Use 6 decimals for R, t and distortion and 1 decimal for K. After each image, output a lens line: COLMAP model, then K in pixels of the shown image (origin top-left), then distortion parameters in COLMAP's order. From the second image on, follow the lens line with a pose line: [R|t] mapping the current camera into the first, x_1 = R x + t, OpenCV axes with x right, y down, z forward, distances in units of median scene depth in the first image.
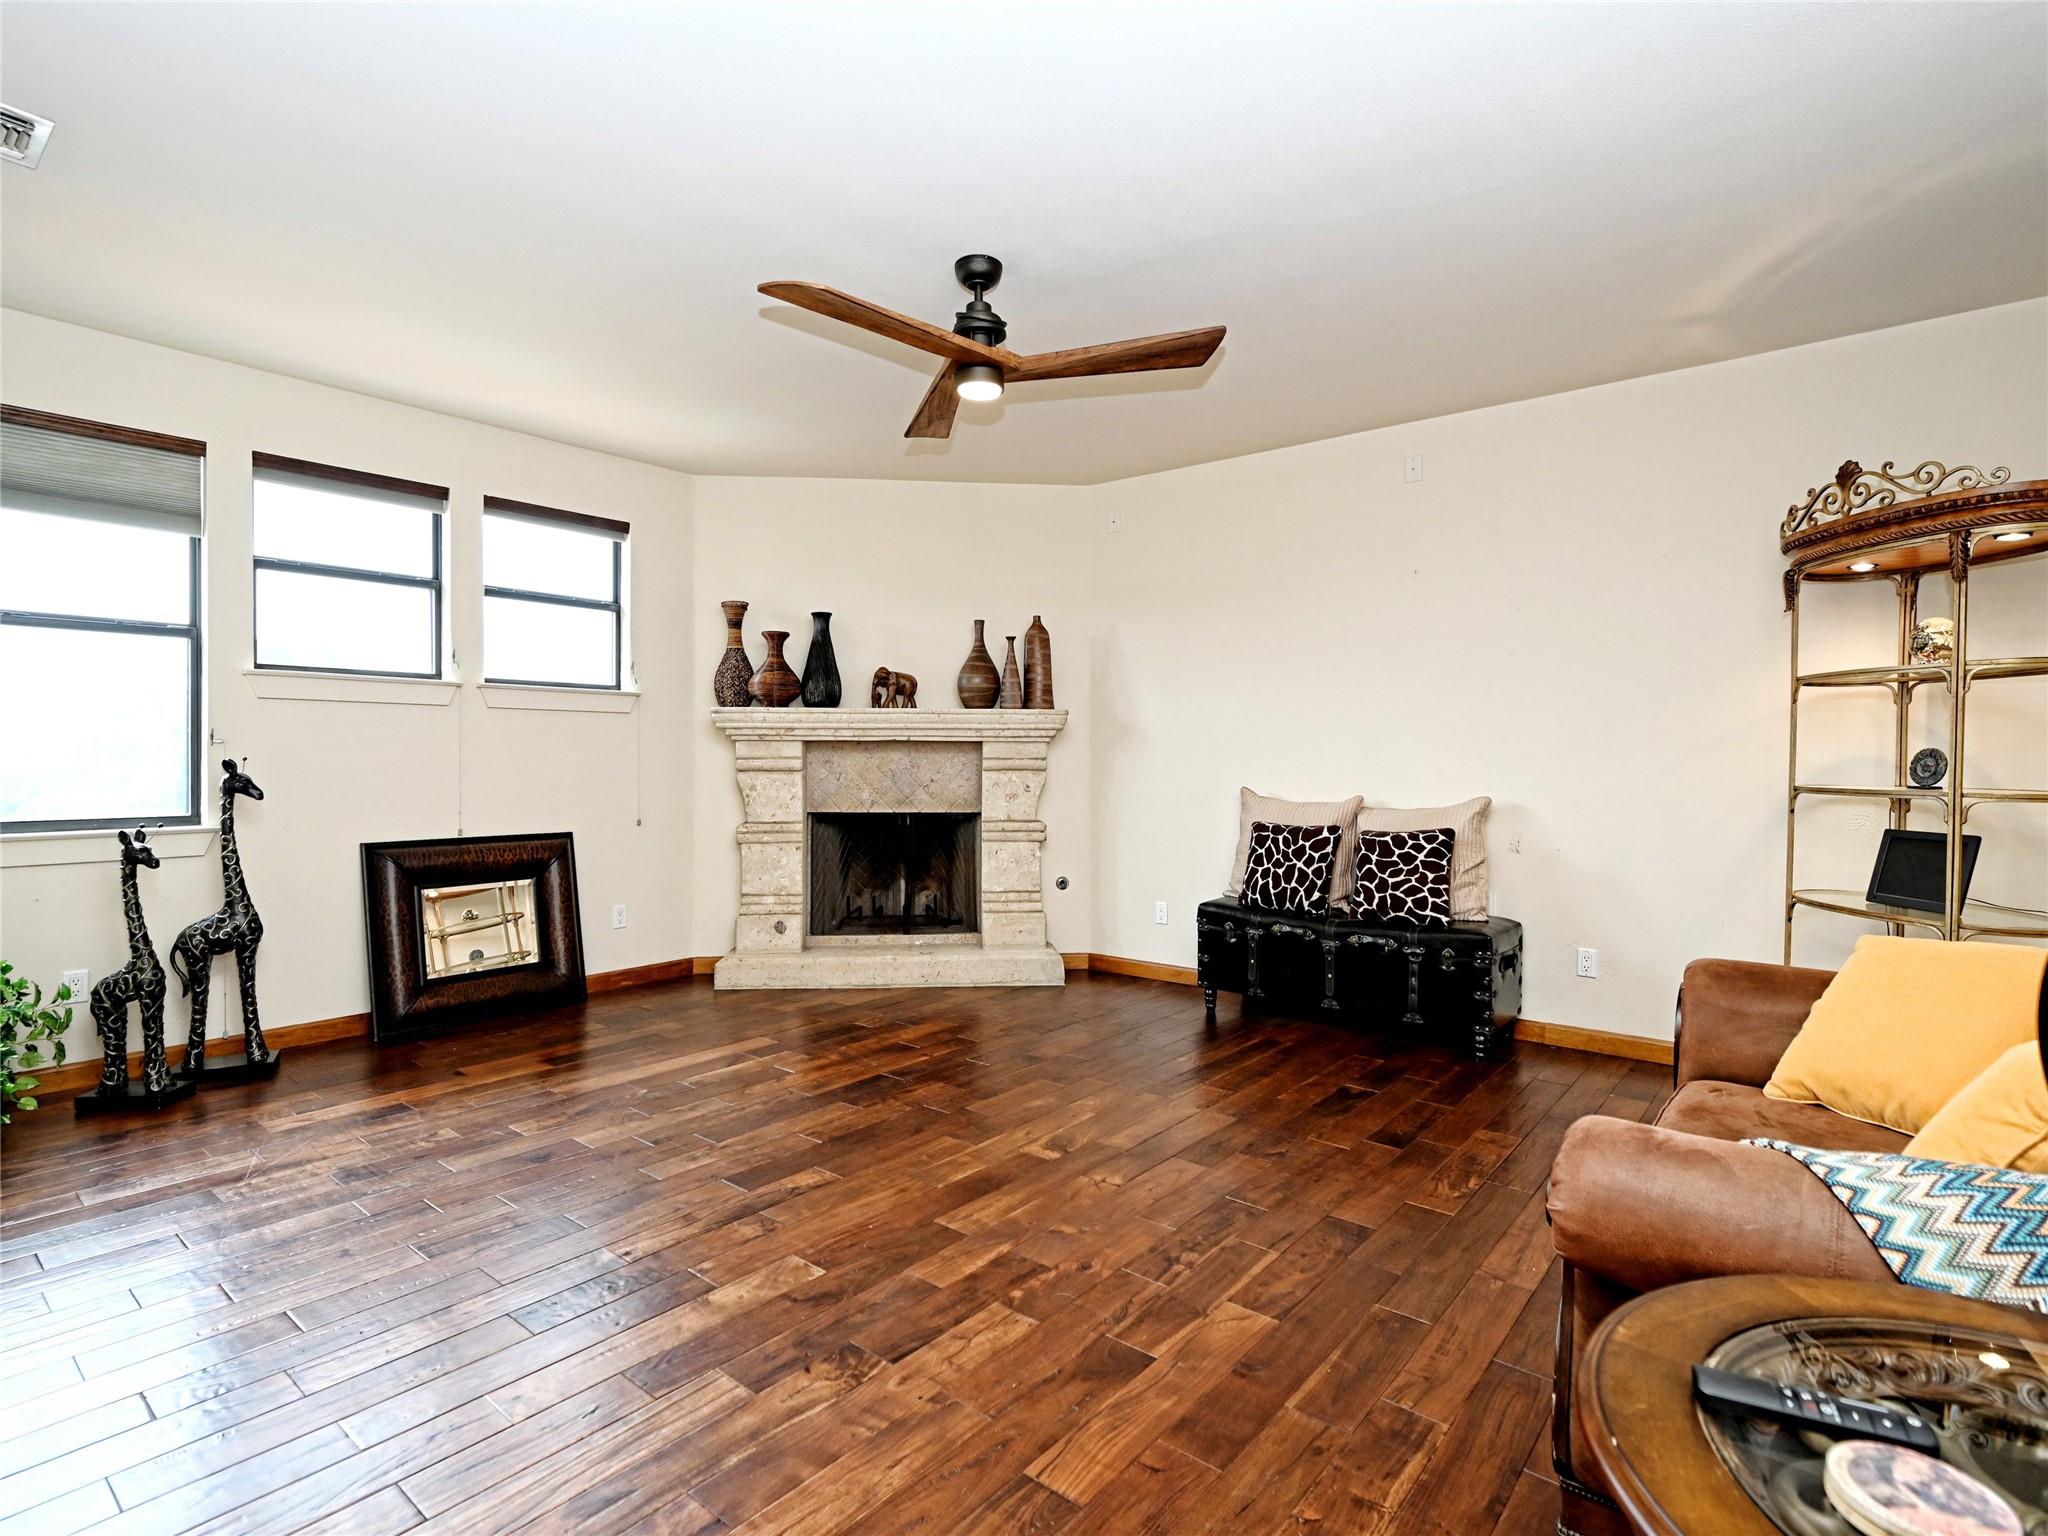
lens RADIAL K [[1017.8, 0, 1023.3], [0, 1017.8, 772.4], [0, 0, 1]] dist [-0.000354, 0.000306]
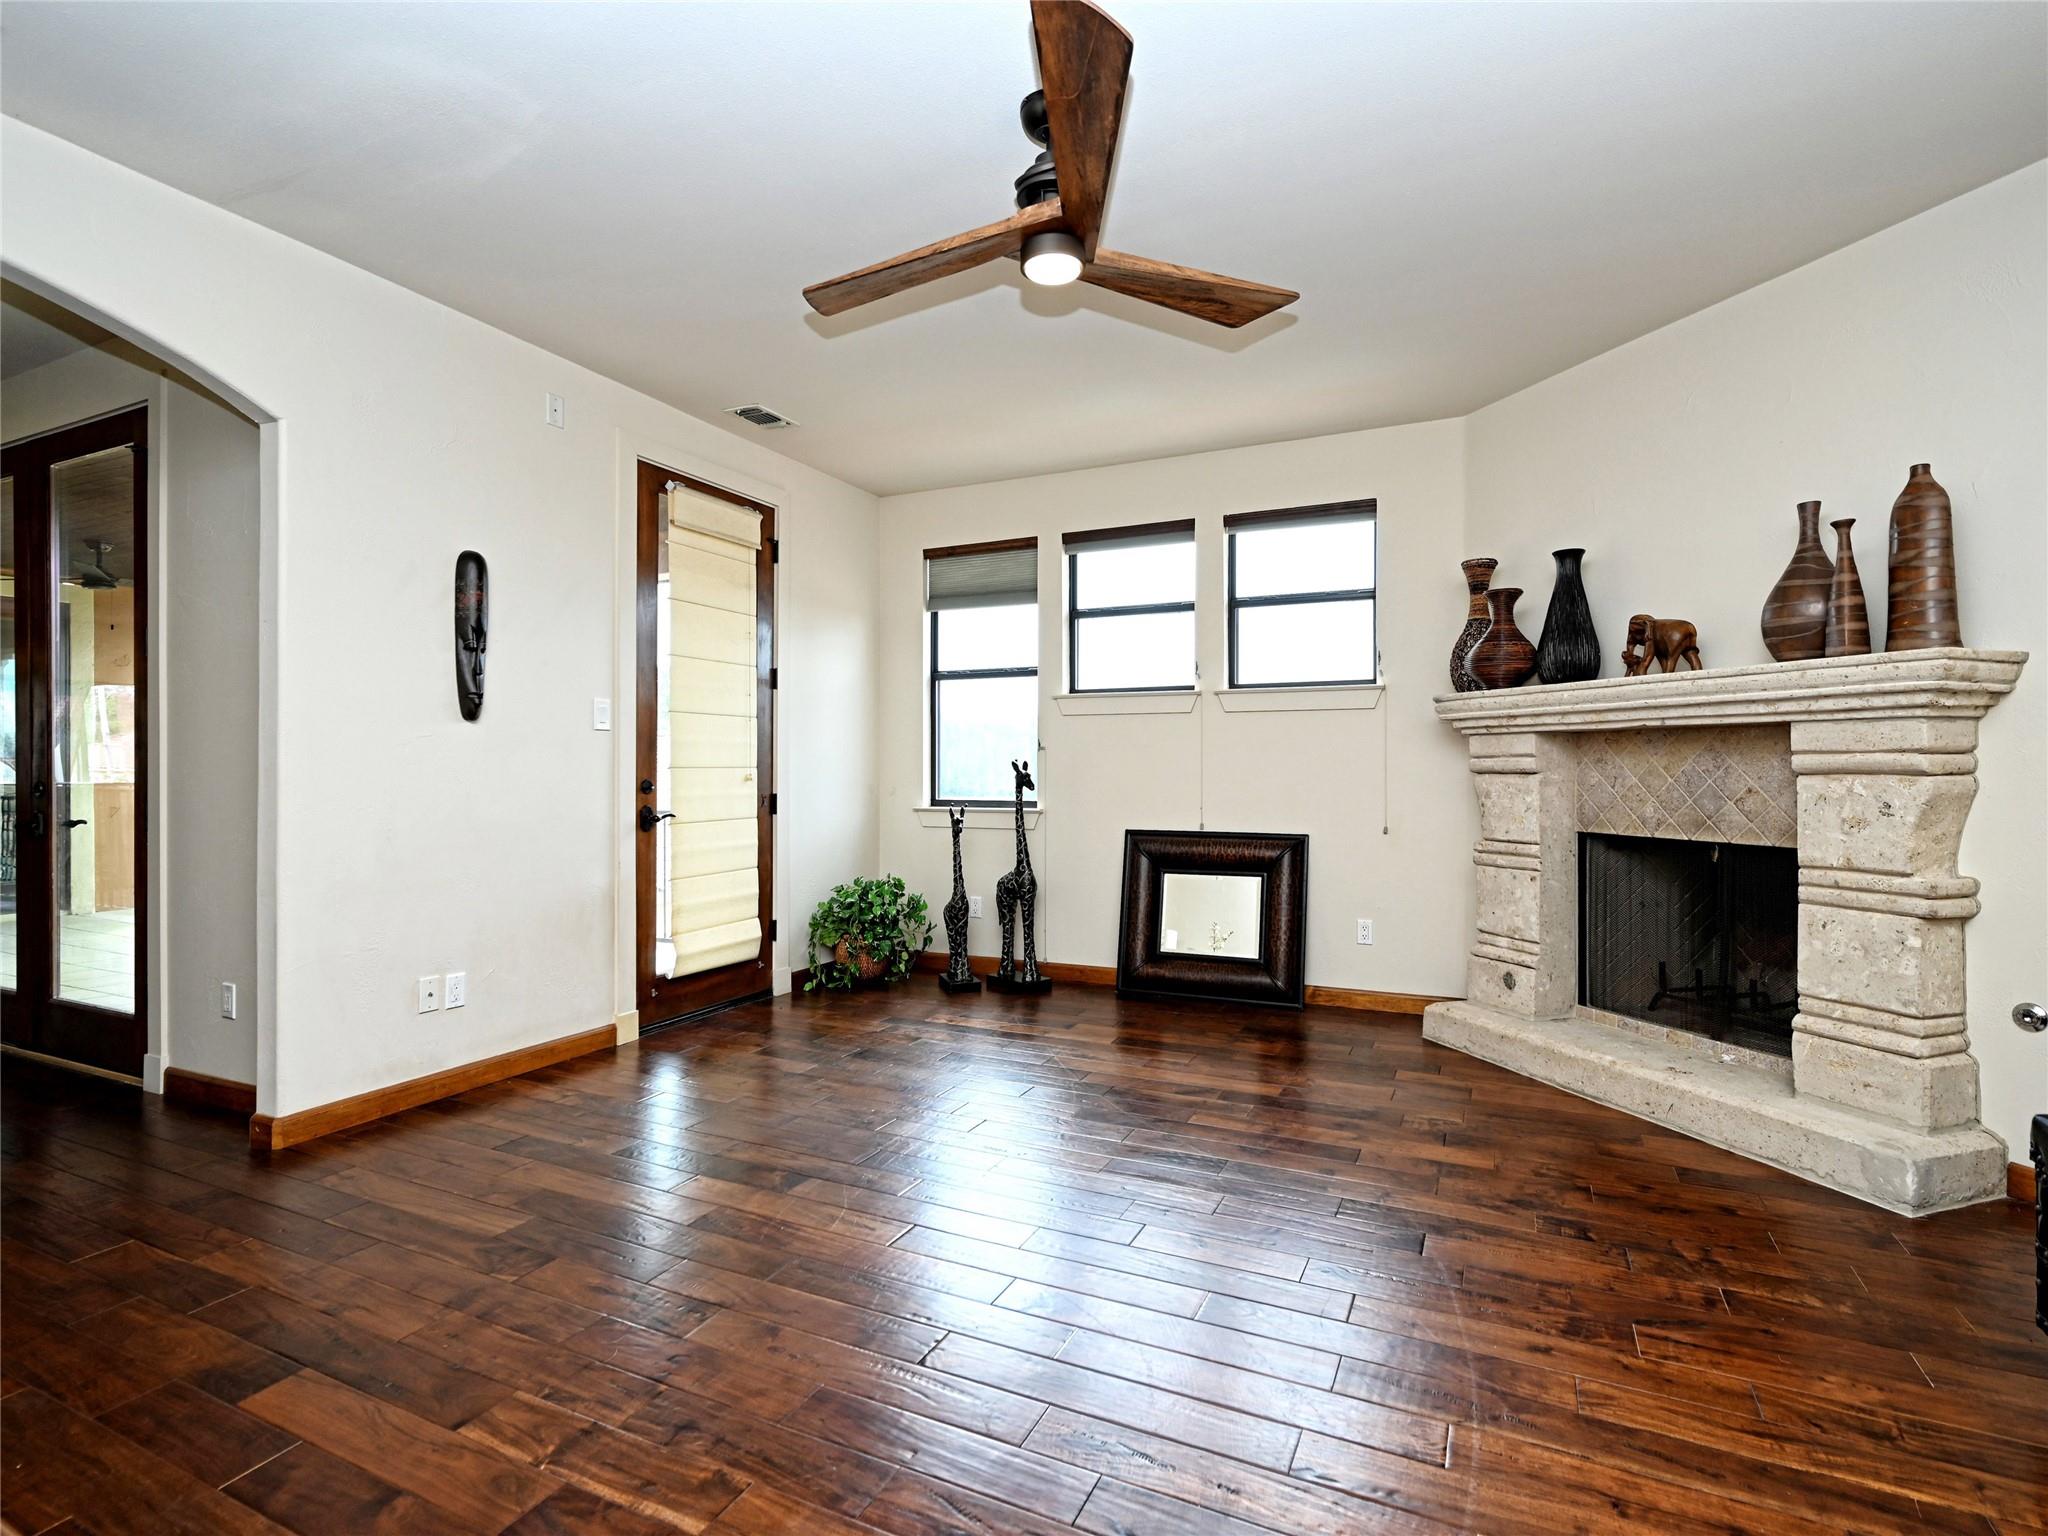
lens RADIAL K [[1017.8, 0, 1018.9], [0, 1017.8, 767.0], [0, 0, 1]] dist [-0.000354, 0.000306]
pose [[0.239649, -0.002053, -0.970857, 0.405280], [-0.009567, 0.999944, -0.004476, 0.001015], [0.970812, 0.010361, 0.239616, 0.464366]]
